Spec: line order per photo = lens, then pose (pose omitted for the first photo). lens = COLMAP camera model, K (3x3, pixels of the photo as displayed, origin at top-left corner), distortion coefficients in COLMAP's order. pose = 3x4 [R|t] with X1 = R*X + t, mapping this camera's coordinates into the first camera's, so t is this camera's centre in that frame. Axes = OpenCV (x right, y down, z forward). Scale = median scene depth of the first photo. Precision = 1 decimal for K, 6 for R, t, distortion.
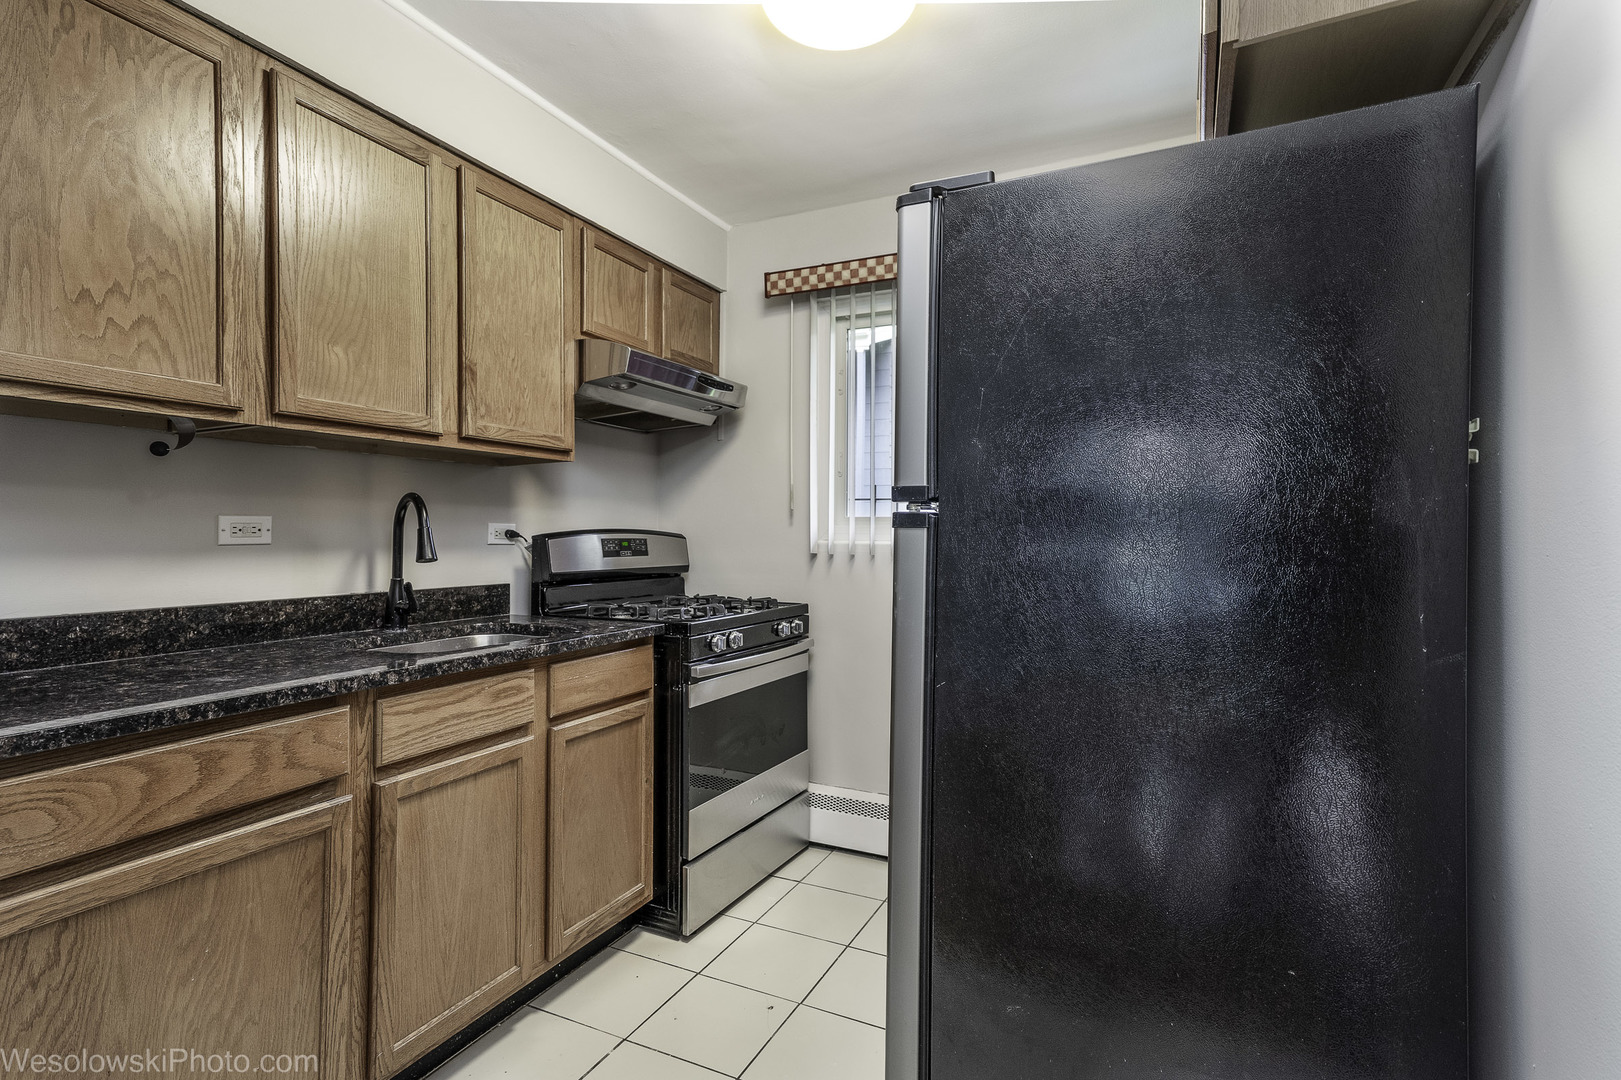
lens RADIAL K [[779.8, 0, 808.6], [0, 779.8, 565.3], [0, 0, 1]] dist [0.001966, 0.000270]
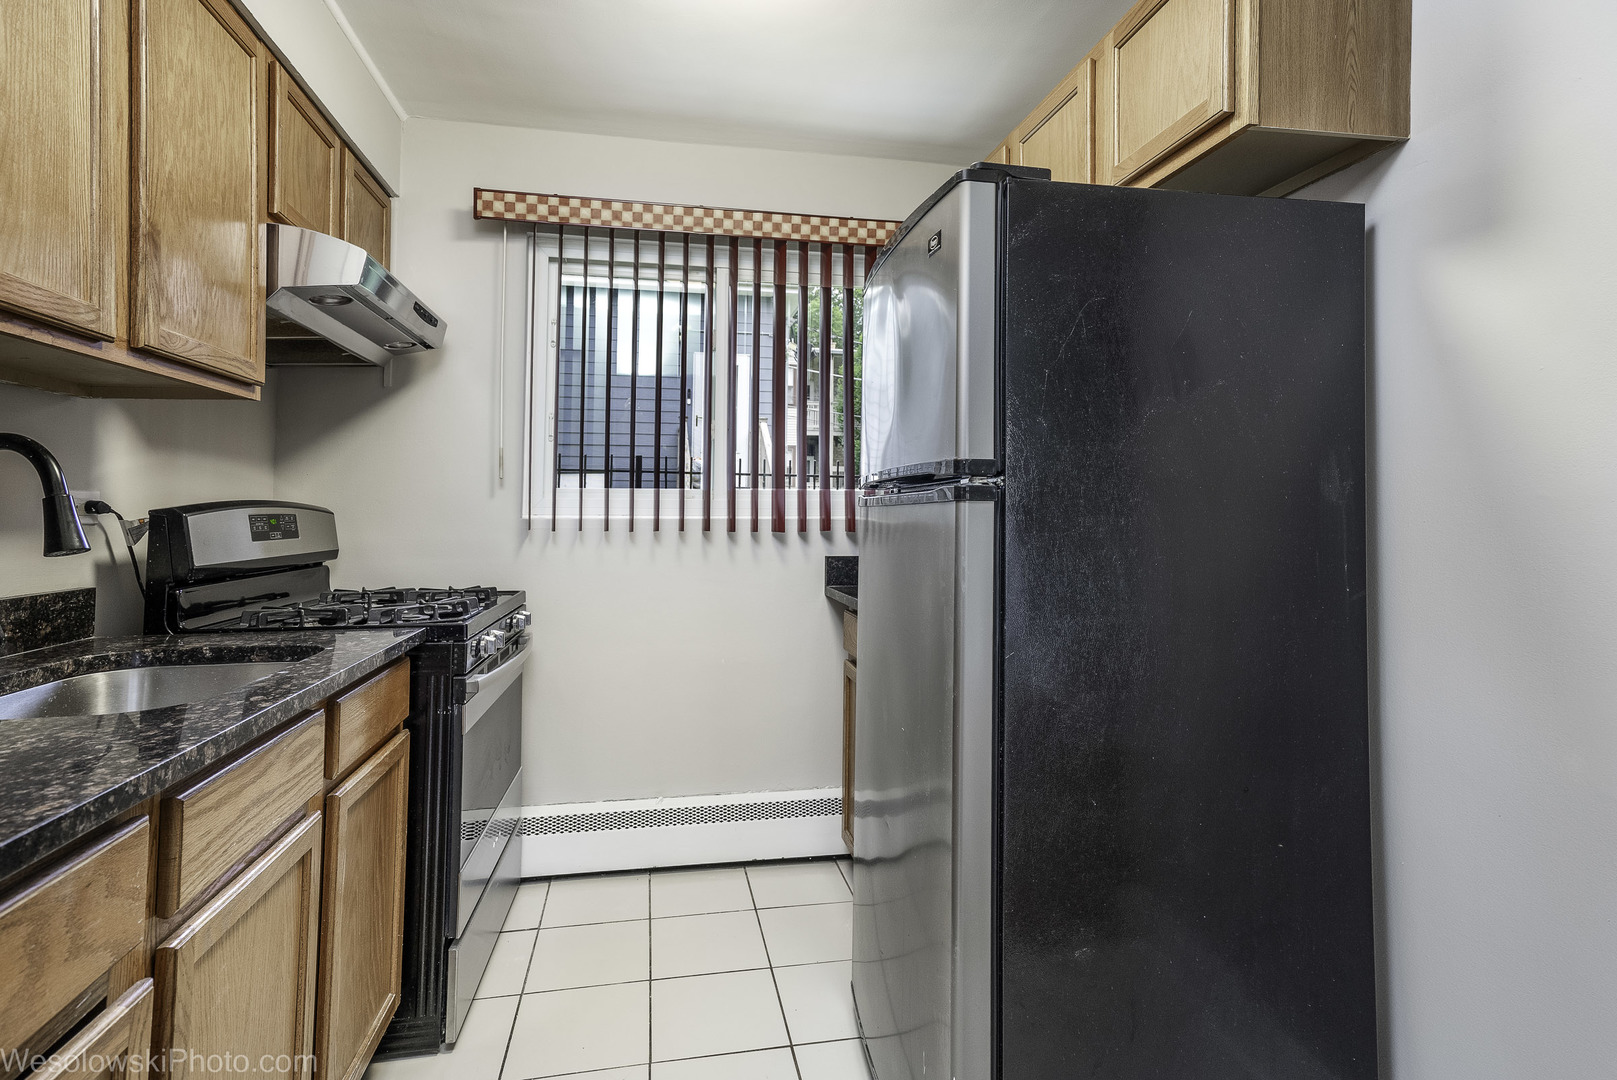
lens RADIAL K [[799.1, 0, 806.7], [0, 799.1, 522.2], [0, 0, 1]] dist [0.019306, 0.000455]
pose [[0.807258, -0.008138, 0.590142, -0.360736], [0.022759, 0.999590, -0.017347, -0.004514], [-0.589760, 0.027435, 0.807113, 0.168106]]
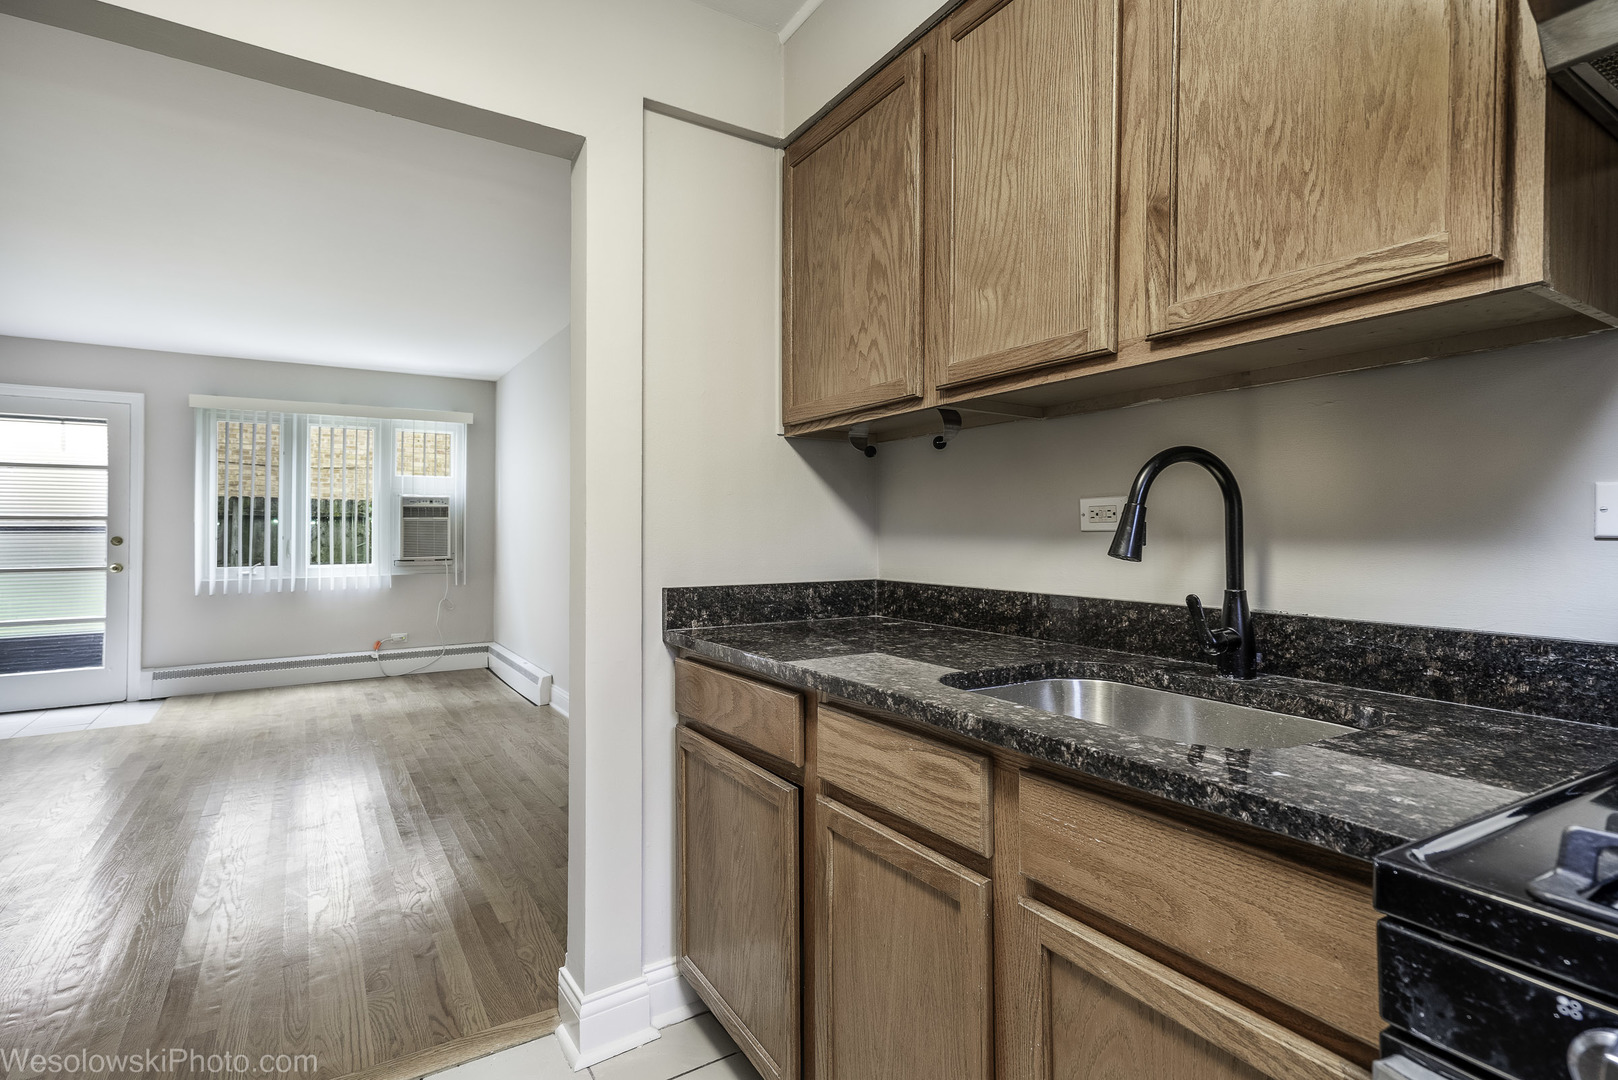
lens RADIAL K [[799.6, 0, 807.2], [0, 799.6, 522.2], [0, 0, 1]] dist [0.019306, 0.000455]
pose [[-0.533969, -0.010068, -0.845444, 0.159638], [-0.034338, 0.999362, 0.009786, -0.028332], [0.844807, 0.034256, -0.533974, 1.004982]]
